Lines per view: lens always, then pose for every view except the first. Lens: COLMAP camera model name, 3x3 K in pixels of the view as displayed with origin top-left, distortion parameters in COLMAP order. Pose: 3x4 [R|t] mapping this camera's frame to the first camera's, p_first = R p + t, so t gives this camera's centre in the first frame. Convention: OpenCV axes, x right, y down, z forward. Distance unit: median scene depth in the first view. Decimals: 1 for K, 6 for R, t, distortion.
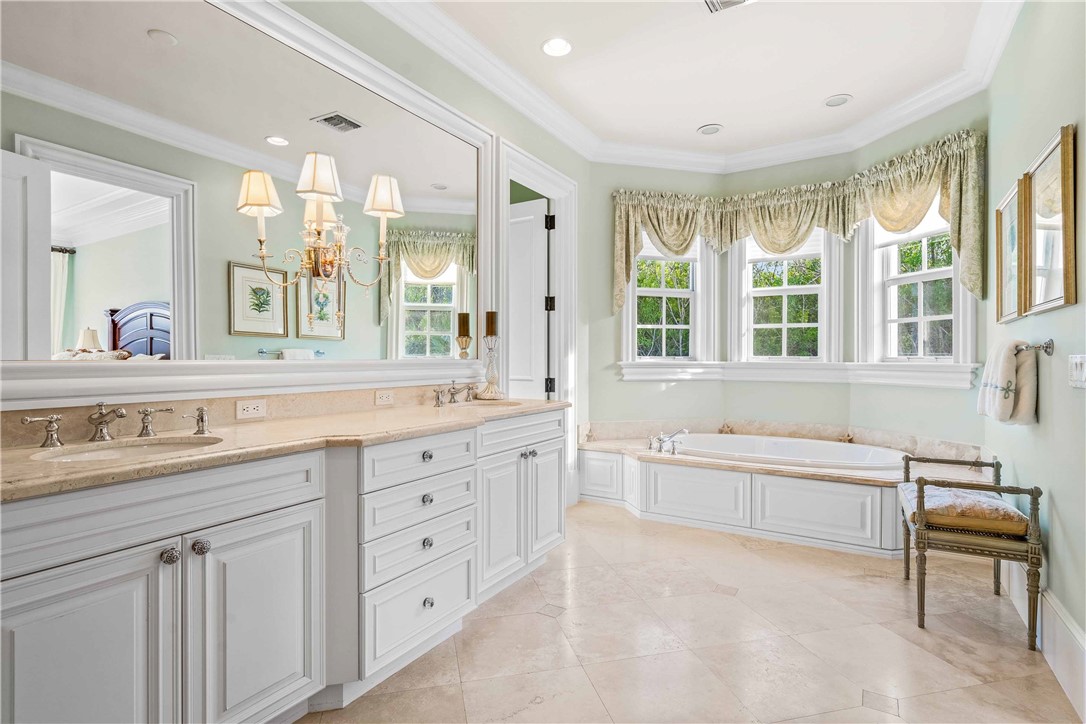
lens RADIAL K [[530.5, 0, 541.2], [0, 530.5, 370.3], [0, 0, 1]] dist [-0.001877, 0.000054]
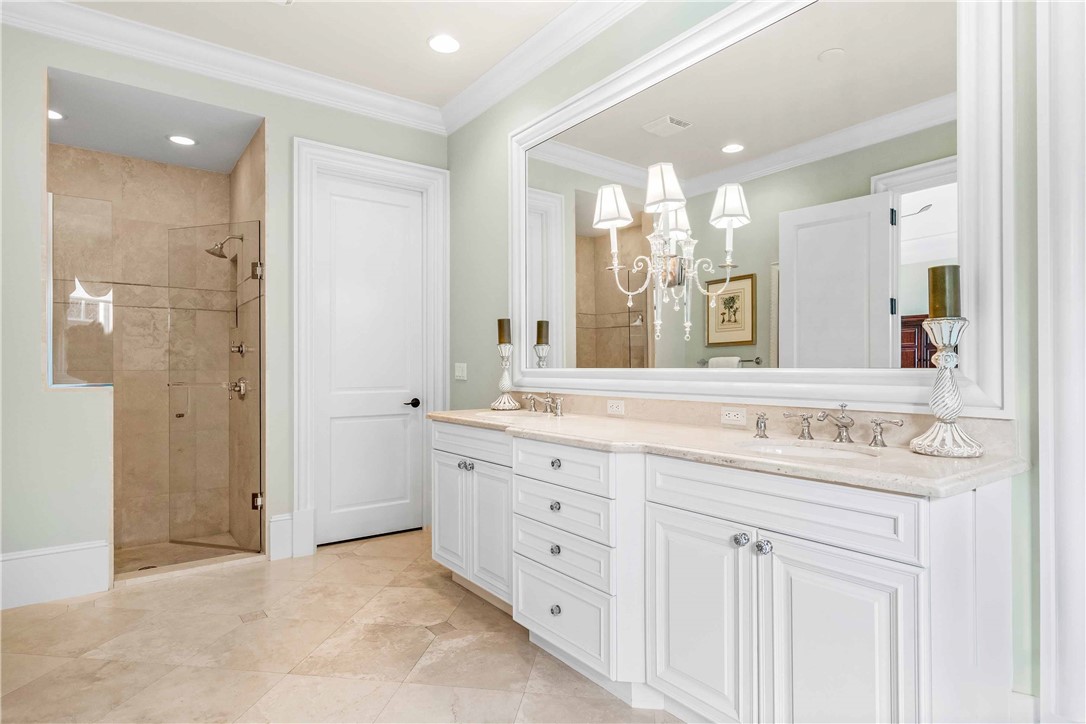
lens RADIAL K [[591.0, 0, 544.7], [0, 591.0, 356.0], [0, 0, 1]] dist [0.003427, 0.000276]
pose [[-0.370335, -0.014320, -0.928788, 0.845967], [-0.019527, 0.999780, -0.007628, -0.036512], [0.928693, 0.015312, -0.370533, 1.383512]]
